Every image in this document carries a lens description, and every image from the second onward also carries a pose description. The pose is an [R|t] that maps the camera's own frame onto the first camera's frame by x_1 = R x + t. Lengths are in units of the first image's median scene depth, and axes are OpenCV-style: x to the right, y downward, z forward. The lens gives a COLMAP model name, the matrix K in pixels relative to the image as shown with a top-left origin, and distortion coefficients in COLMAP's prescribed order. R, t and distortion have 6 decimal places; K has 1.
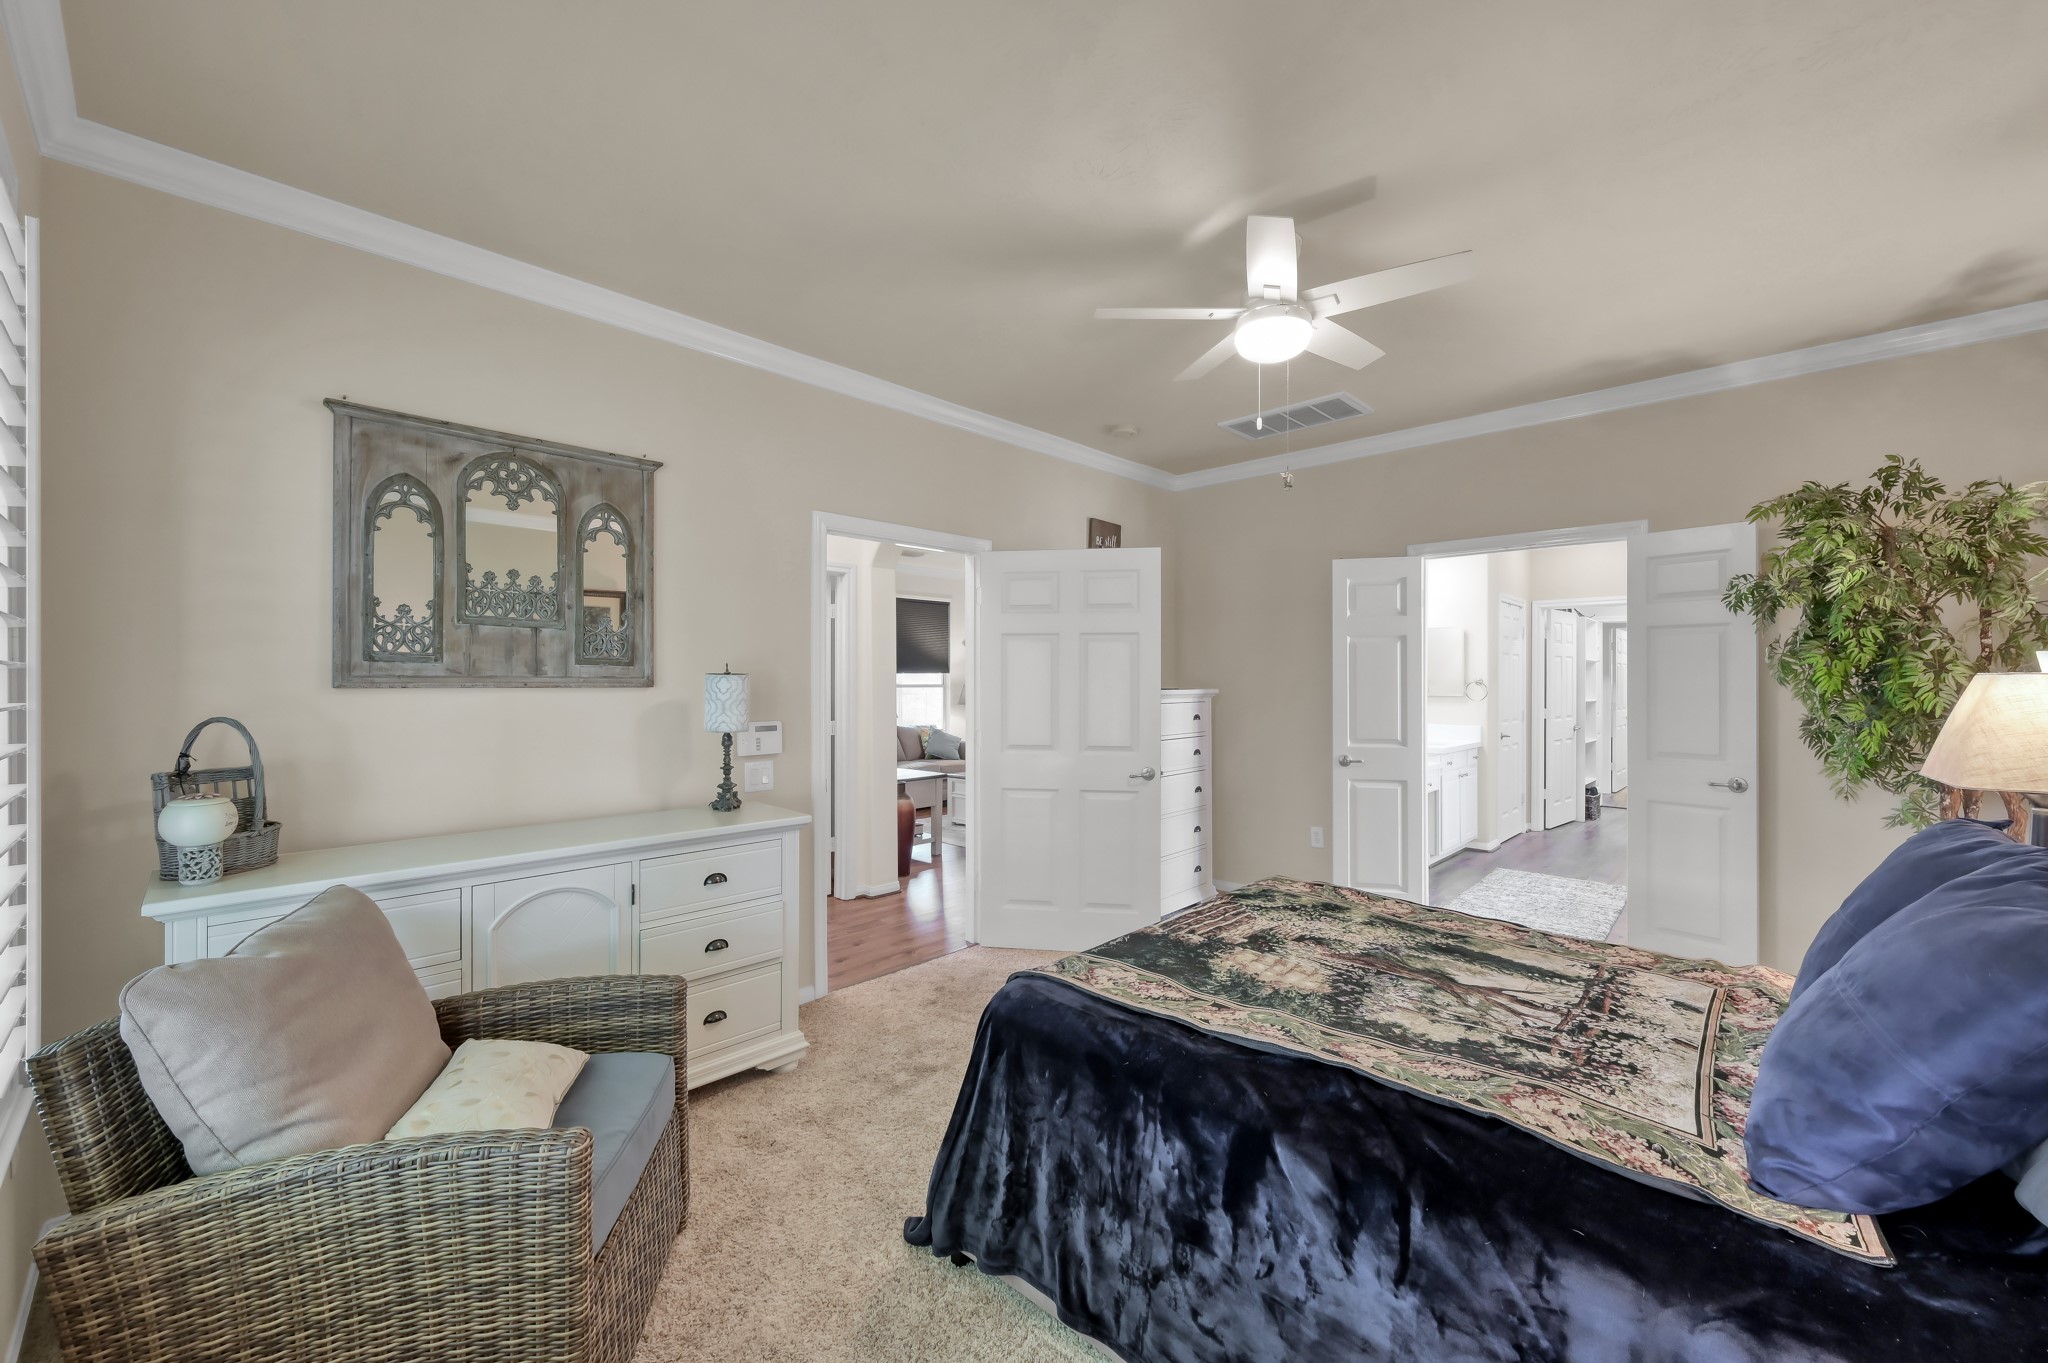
lens RADIAL K [[803.8, 0, 1025.1], [0, 803.8, 674.5], [0, 0, 1]] dist [-0.000242, -0.000554]
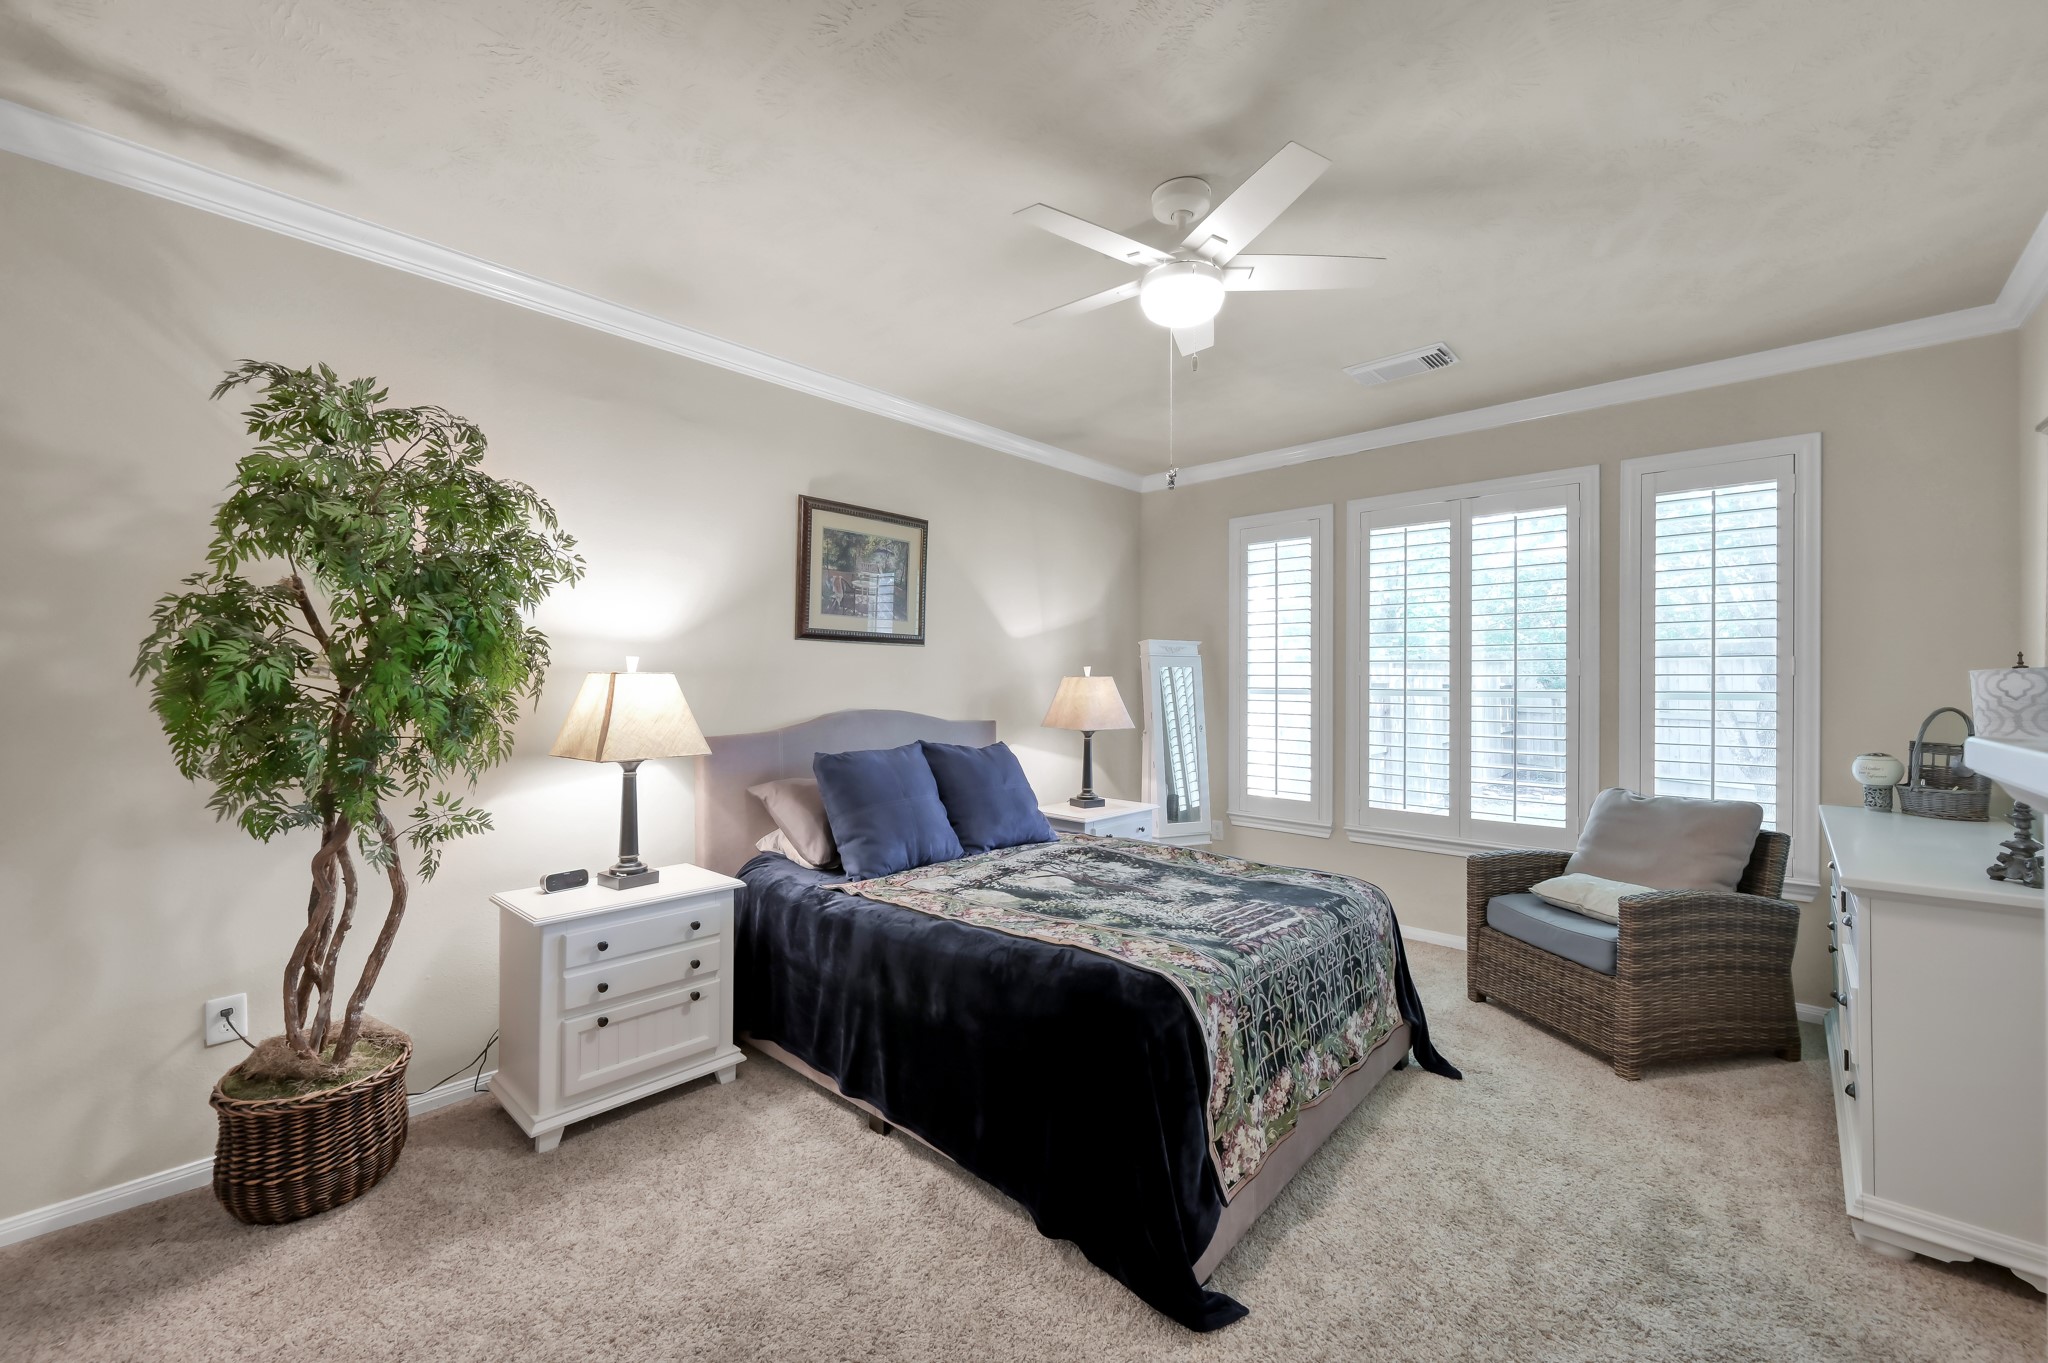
lens RADIAL K [[803.8, 0, 1025.1], [0, 803.8, 674.5], [0, 0, 1]] dist [-0.000242, -0.000554]
pose [[-0.999681, -0.003110, -0.025070, 0.544612], [-0.002887, 0.999956, -0.008917, 0.010818], [0.025097, -0.008842, -0.999646, 2.034477]]
